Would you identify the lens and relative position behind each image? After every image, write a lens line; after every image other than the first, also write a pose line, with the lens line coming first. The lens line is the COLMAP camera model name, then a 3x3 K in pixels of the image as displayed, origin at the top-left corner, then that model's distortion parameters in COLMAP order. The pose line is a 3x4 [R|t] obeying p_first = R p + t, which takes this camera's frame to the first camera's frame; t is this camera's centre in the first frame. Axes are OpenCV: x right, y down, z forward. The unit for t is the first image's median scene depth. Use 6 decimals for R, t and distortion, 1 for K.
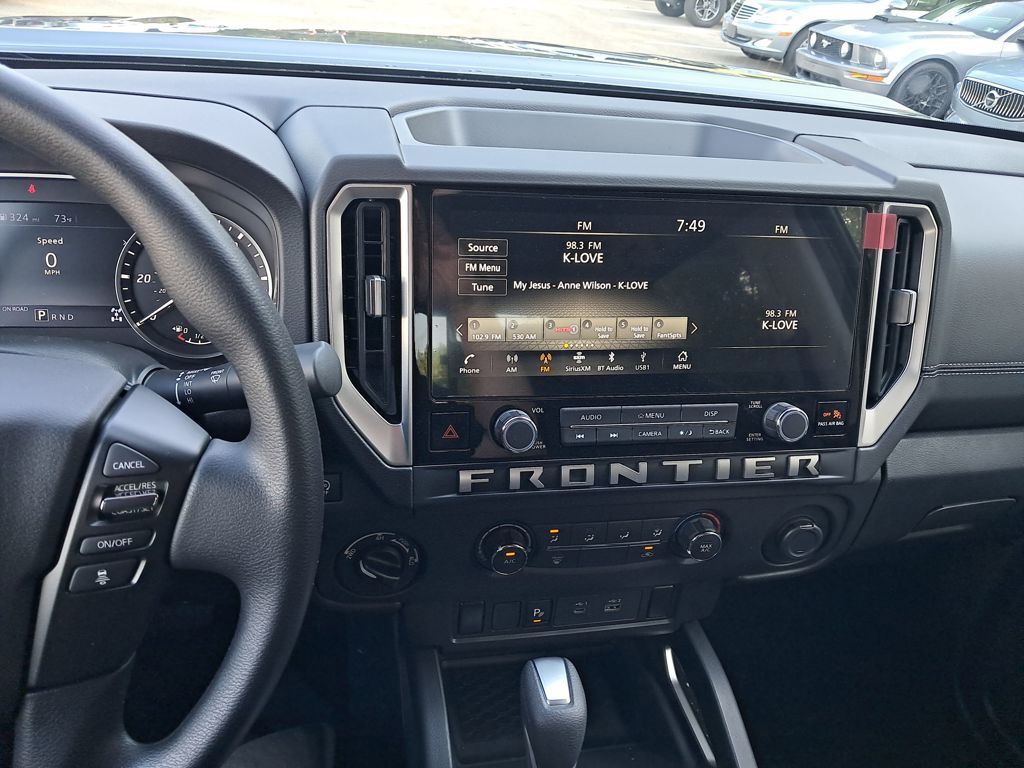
lens RADIAL K [[779.6, 0, 507.9], [0, 779.6, 399.1], [0, 0, 1]] dist [0.044072, -0.075830]
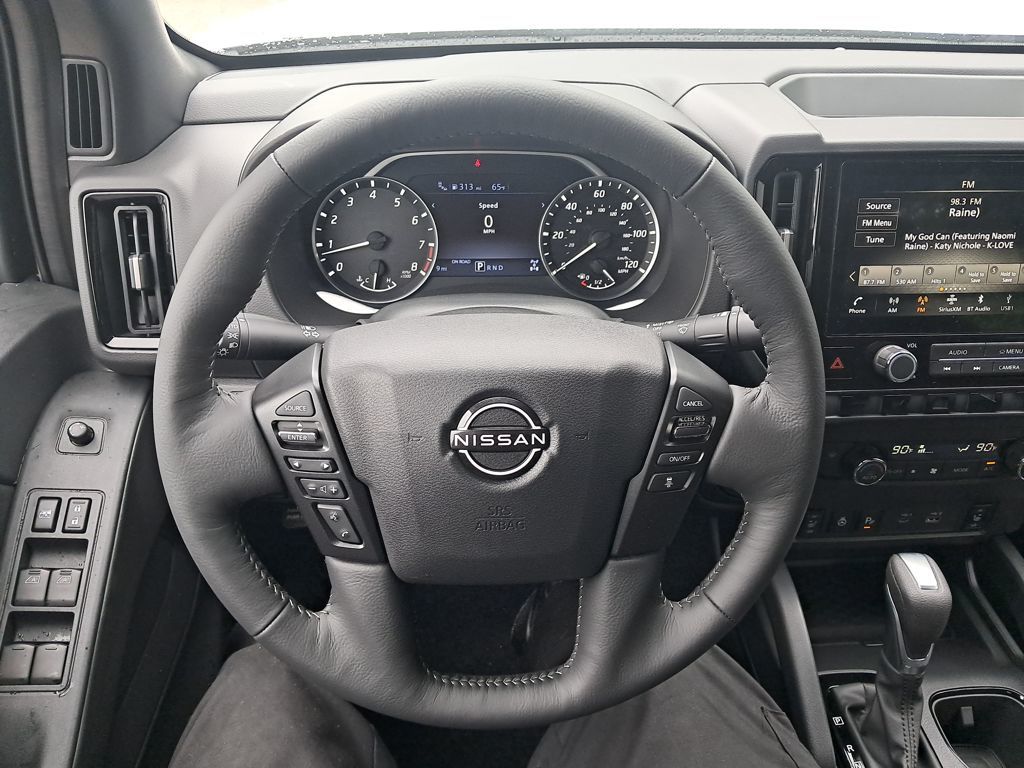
lens RADIAL K [[779.6, 0, 533.7], [0, 779.6, 396.3], [0, 0, 1]] dist [0.044072, -0.075830]
pose [[0.988759, 0.017810, -0.148452, -0.334603], [-0.006418, 0.997021, 0.076863, 0.003917], [0.149379, -0.075046, 0.985928, -0.239907]]
